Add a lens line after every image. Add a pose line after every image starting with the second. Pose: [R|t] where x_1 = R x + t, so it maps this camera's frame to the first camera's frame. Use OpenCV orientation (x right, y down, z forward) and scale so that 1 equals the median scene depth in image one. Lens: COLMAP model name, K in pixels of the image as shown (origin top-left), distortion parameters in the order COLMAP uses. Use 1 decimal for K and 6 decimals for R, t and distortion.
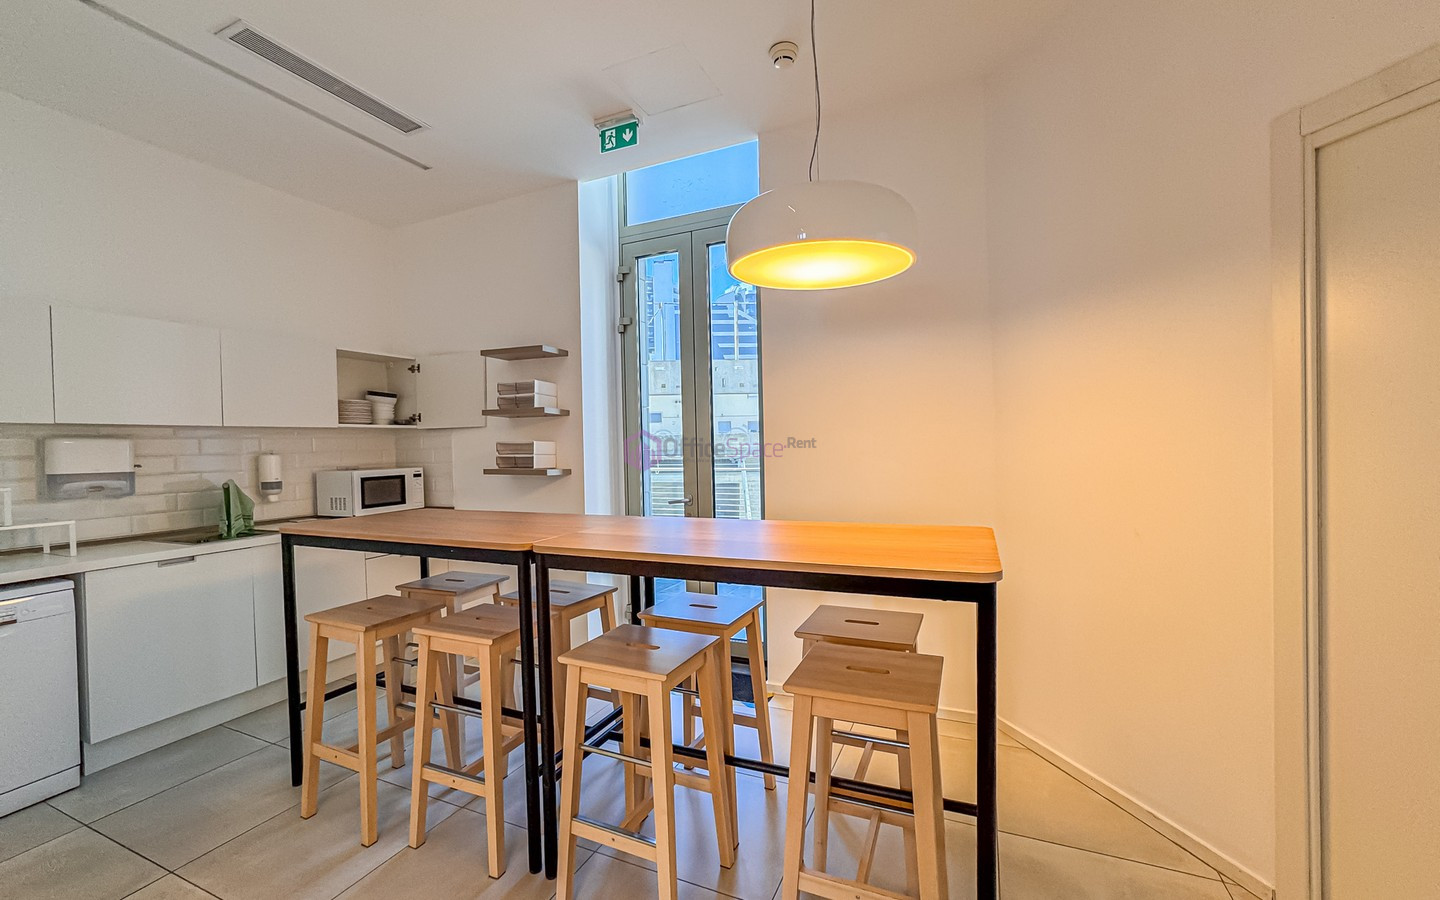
lens RADIAL K [[586.1, 0, 716.6], [0, 586.1, 451.6], [0, 0, 1]] dist [-0.000647, -0.000070]
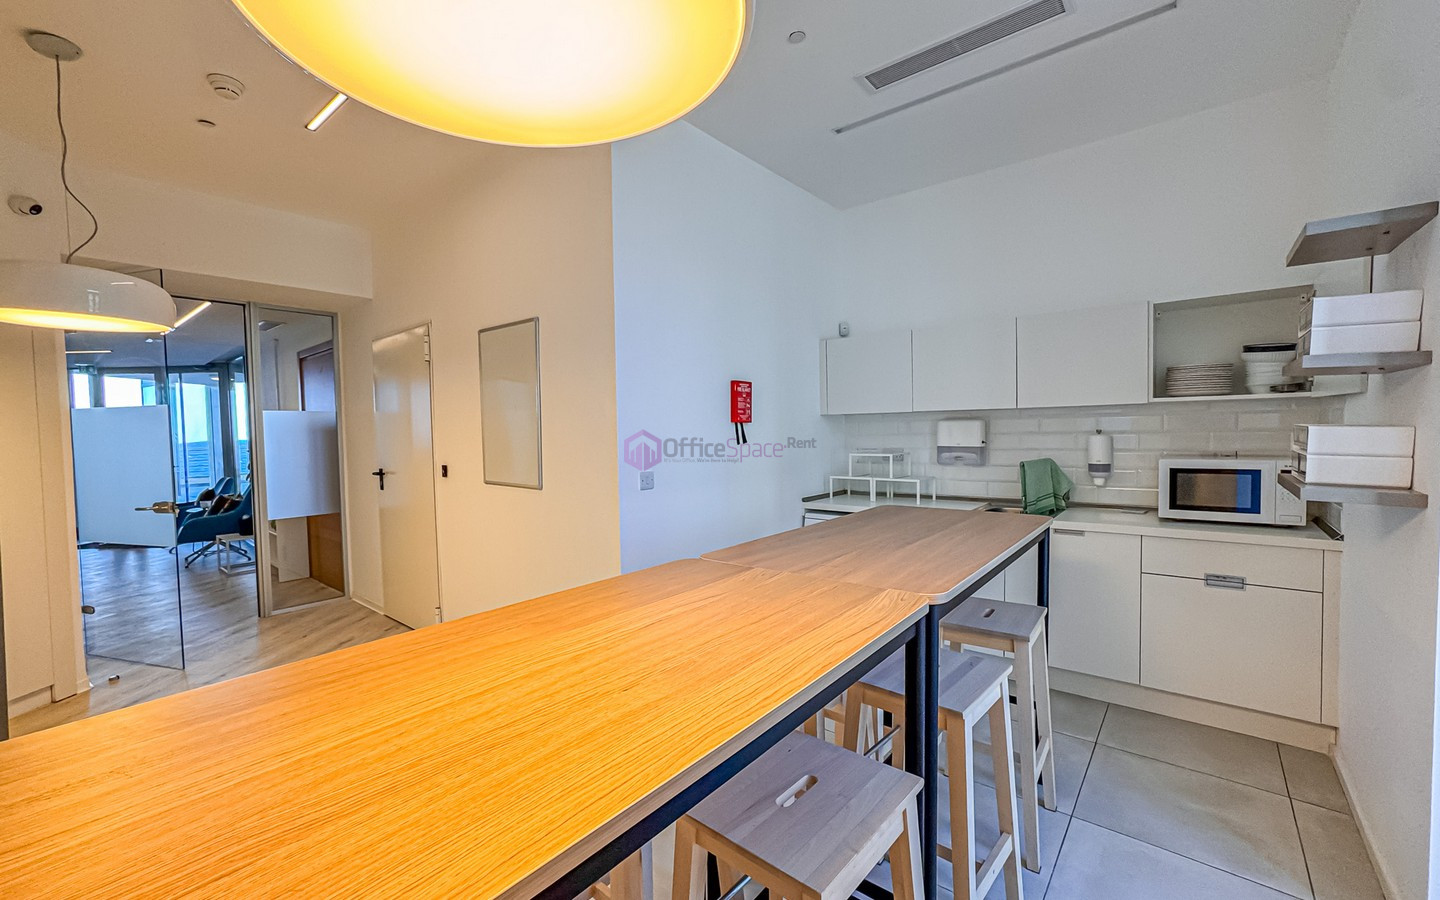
lens RADIAL K [[586.1, 0, 717.3], [0, 586.1, 448.7], [0, 0, 1]] dist [-0.000647, -0.000070]
pose [[-0.258692, 0.052317, -0.964542, 0.288203], [0.006014, 0.998600, 0.052551, -0.024886], [0.965941, 0.007793, -0.258644, 0.652879]]
